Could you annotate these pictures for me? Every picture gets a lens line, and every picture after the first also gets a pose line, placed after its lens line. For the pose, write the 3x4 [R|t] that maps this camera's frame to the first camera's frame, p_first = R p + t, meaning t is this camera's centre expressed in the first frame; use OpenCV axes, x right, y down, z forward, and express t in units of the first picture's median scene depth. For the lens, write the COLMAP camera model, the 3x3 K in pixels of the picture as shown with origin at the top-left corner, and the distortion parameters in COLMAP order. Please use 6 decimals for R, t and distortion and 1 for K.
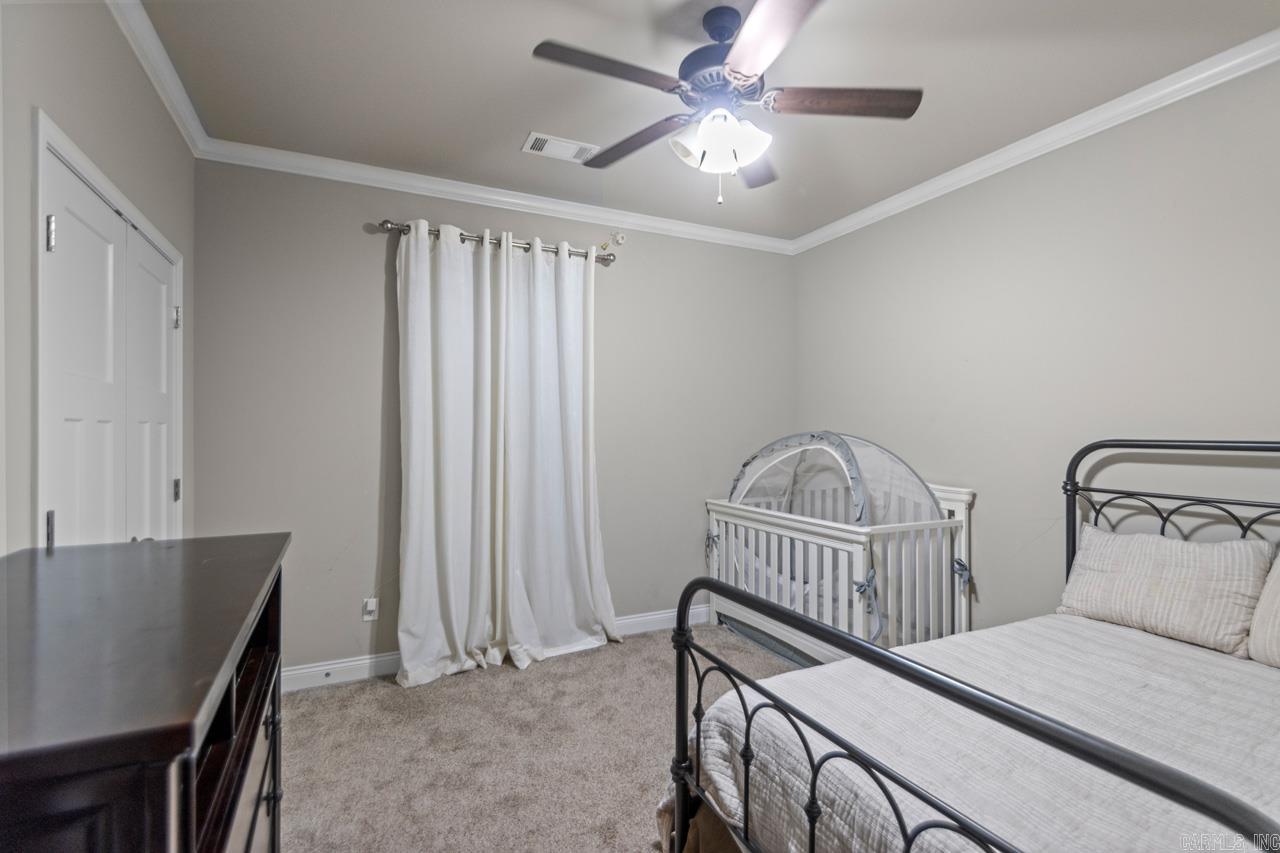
lens RADIAL K [[598.9, 0, 650.1], [0, 598.9, 422.4], [0, 0, 1]] dist [0.015262, -0.010761]
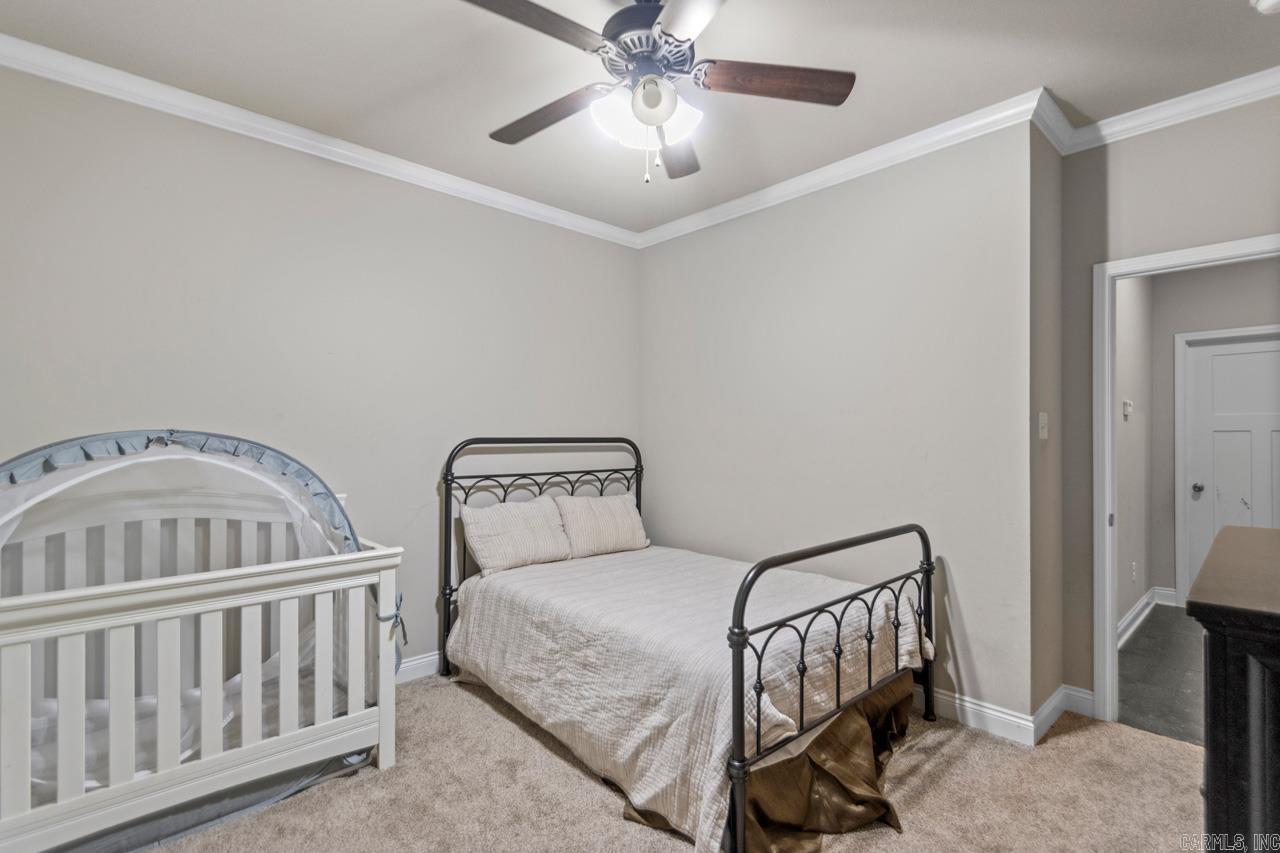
lens RADIAL K [[598.9, 0, 650.1], [0, 598.9, 422.4], [0, 0, 1]] dist [0.015262, -0.010761]
pose [[-0.324452, 0.011991, 0.945826, -0.602690], [-0.019559, 0.999621, -0.019383, 0.010224], [-0.945700, -0.024789, -0.324095, 1.016226]]
